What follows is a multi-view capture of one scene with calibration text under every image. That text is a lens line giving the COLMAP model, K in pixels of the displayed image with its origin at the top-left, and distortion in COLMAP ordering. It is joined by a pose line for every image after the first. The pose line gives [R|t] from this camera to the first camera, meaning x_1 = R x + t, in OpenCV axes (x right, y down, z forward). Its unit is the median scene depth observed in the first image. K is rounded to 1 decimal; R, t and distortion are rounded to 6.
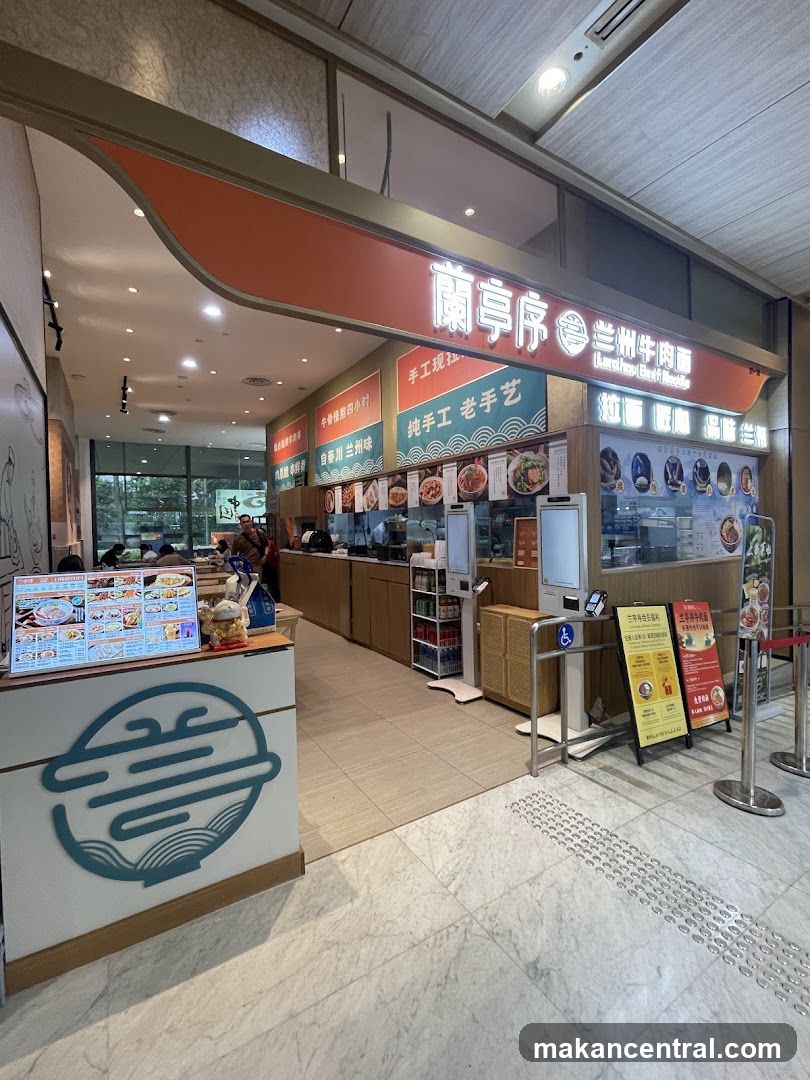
lens RADIAL K [[484.3, 0, 398.5], [0, 484.3, 543.9], [0, 0, 1]] dist [0.011302, -0.001001]
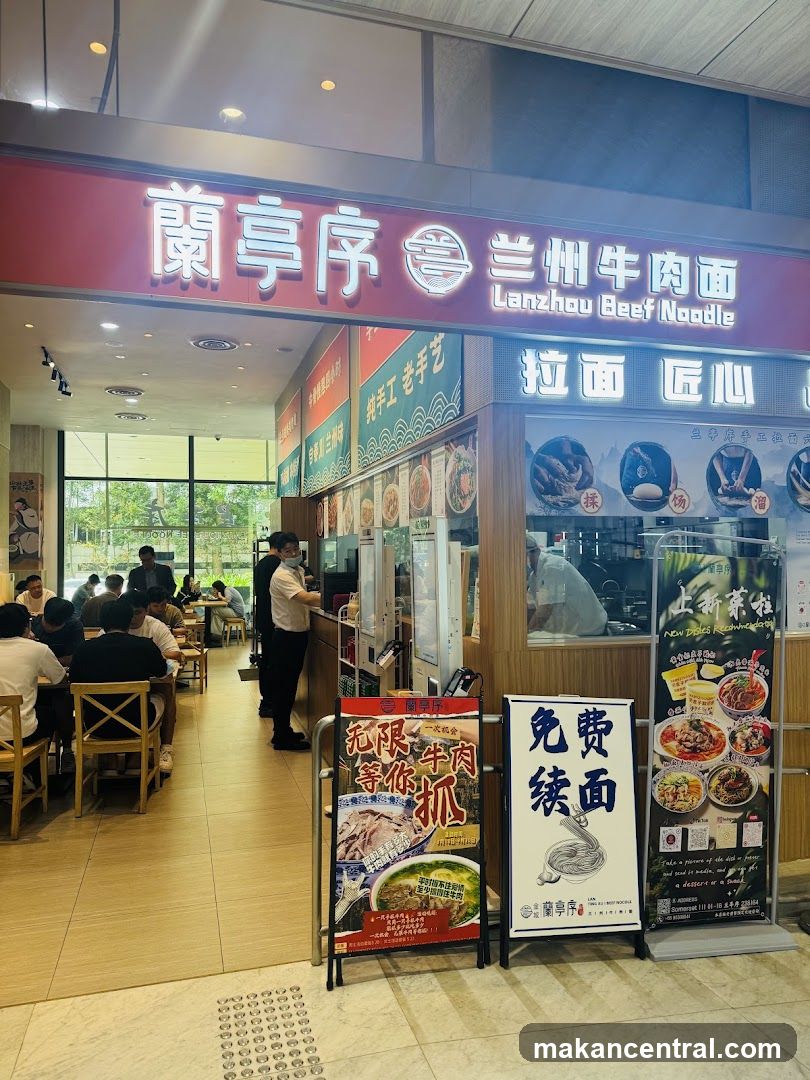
lens RADIAL K [[770.3, 0, 388.5], [0, 770.3, 561.2], [0, 0, 1]] dist [0.041569, -0.031197]
pose [[0.960262, 0.015311, -0.278680, 0.508371], [-0.021952, 0.999544, -0.020725, -0.021395], [0.278235, 0.026019, 0.960160, 0.032104]]
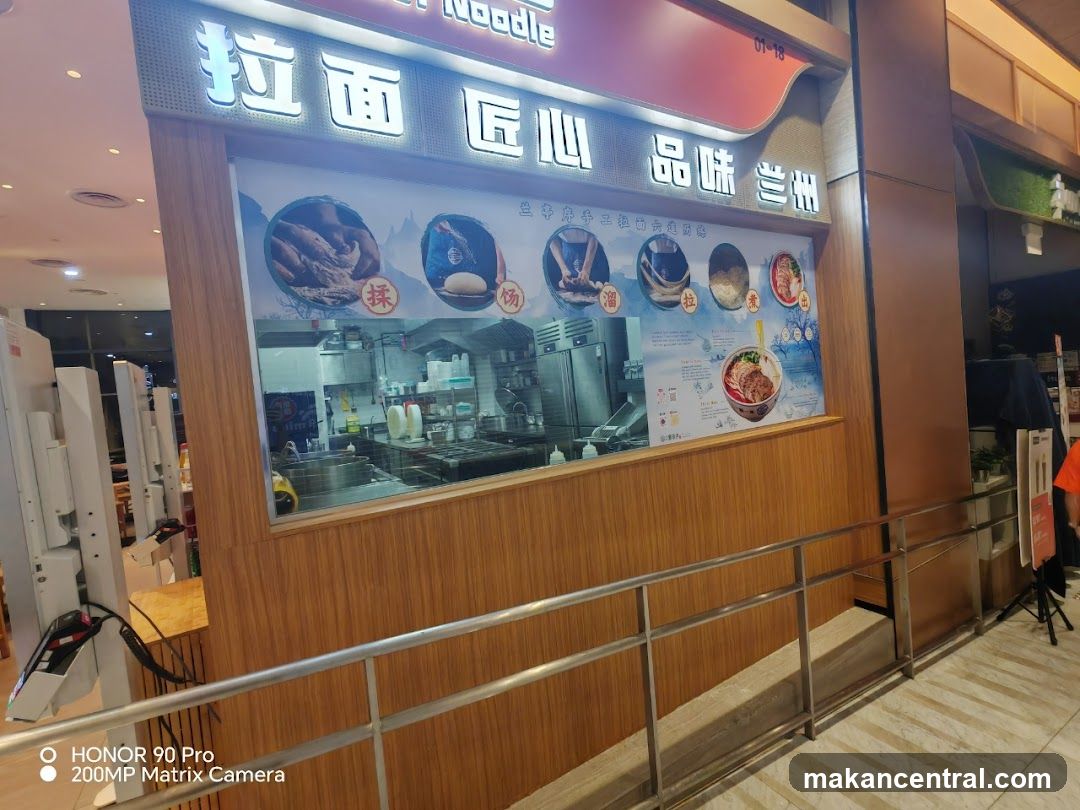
lens RADIAL K [[484.3, 0, 528.4], [0, 484.3, 402.6], [0, 0, 1]] dist [0.011302, -0.001001]
pose [[0.997037, -0.059953, -0.048186, 0.626534], [0.060536, 0.998108, 0.010737, -0.028354], [0.047451, -0.013623, 0.998781, 0.635143]]
